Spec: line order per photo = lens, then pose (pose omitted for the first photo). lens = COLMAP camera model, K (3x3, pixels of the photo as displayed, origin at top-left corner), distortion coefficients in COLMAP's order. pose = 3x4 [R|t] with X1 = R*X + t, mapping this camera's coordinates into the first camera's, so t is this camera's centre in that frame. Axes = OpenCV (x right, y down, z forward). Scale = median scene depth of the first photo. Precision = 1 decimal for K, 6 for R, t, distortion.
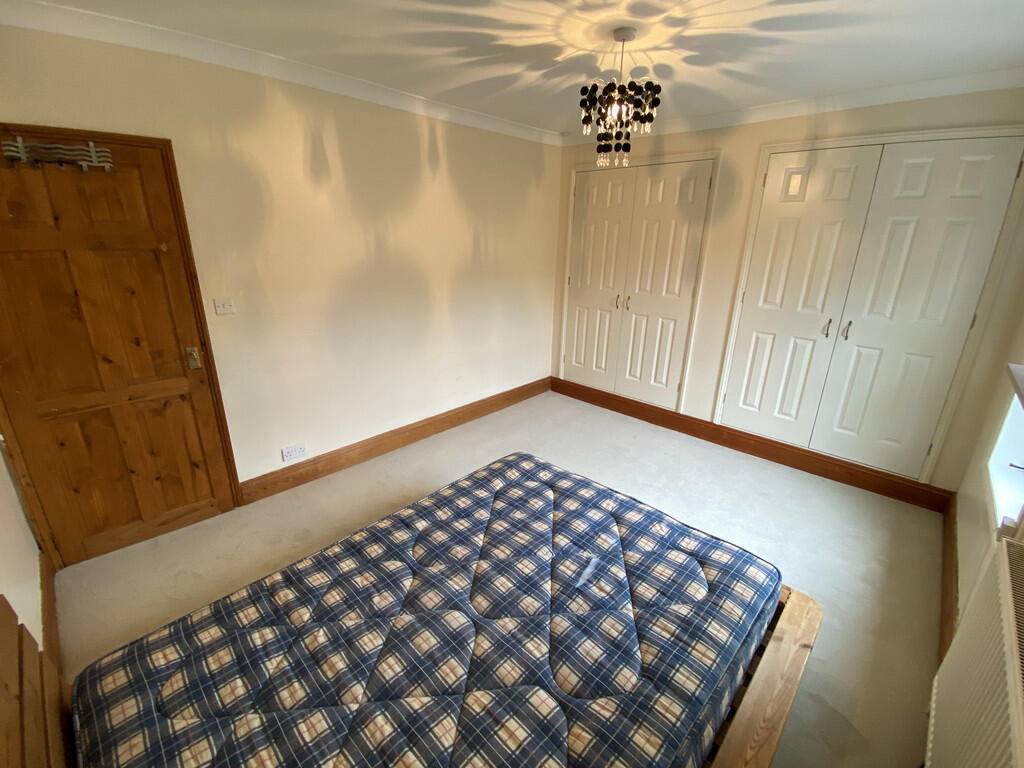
lens RADIAL K [[434.8, 0, 516.4], [0, 434.8, 383.2], [0, 0, 1]] dist [0.001387, -0.005962]
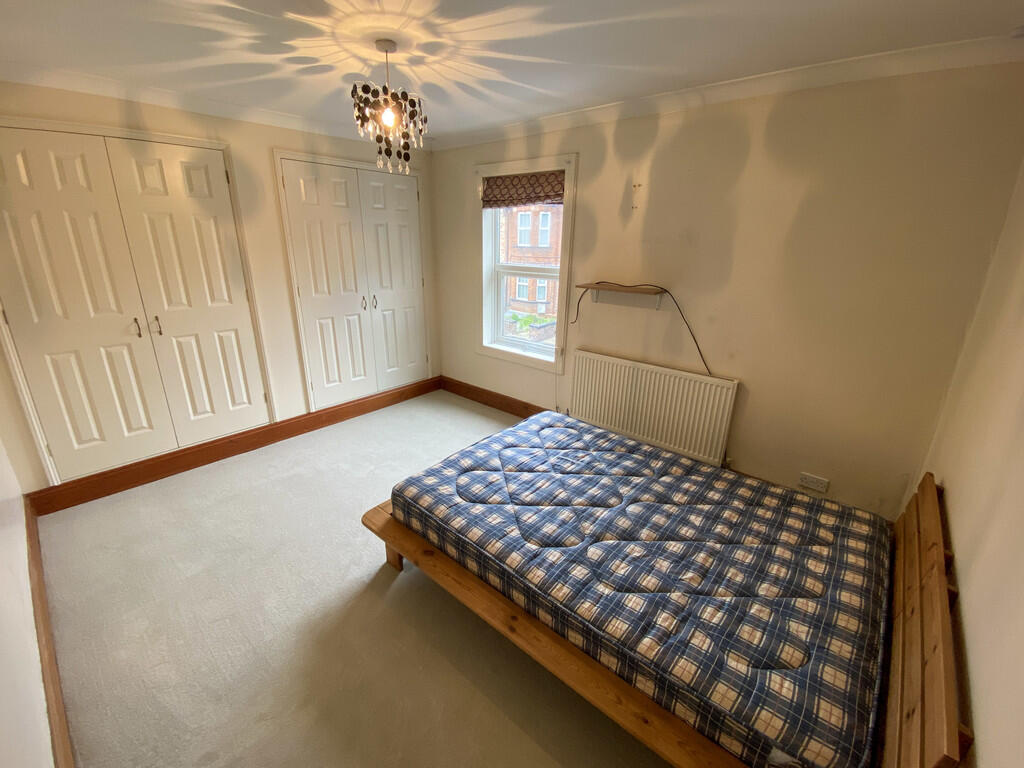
lens RADIAL K [[419.8, 0, 507.5], [0, 419.8, 380.2], [0, 0, 1]] dist [0.025457, -0.025469]
pose [[-0.032274, -0.332228, 0.942647, -0.886716], [0.312250, 0.892579, 0.325273, -0.287668], [-0.949452, 0.304839, 0.074931, 0.796781]]
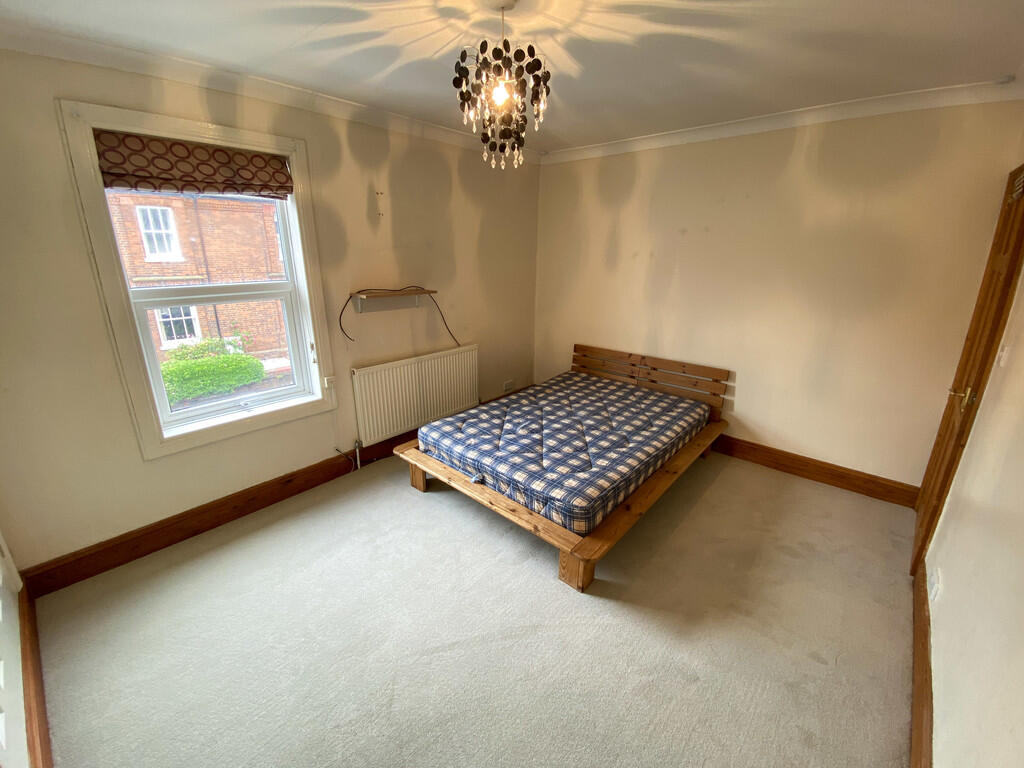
lens RADIAL K [[419.8, 0, 507.5], [0, 419.8, 380.2], [0, 0, 1]] dist [0.025457, -0.025469]
pose [[-0.999410, -0.009597, -0.032991, 0.231447], [-0.027263, 0.805869, 0.591467, -0.624194], [0.020910, 0.592017, -0.805654, 1.841823]]
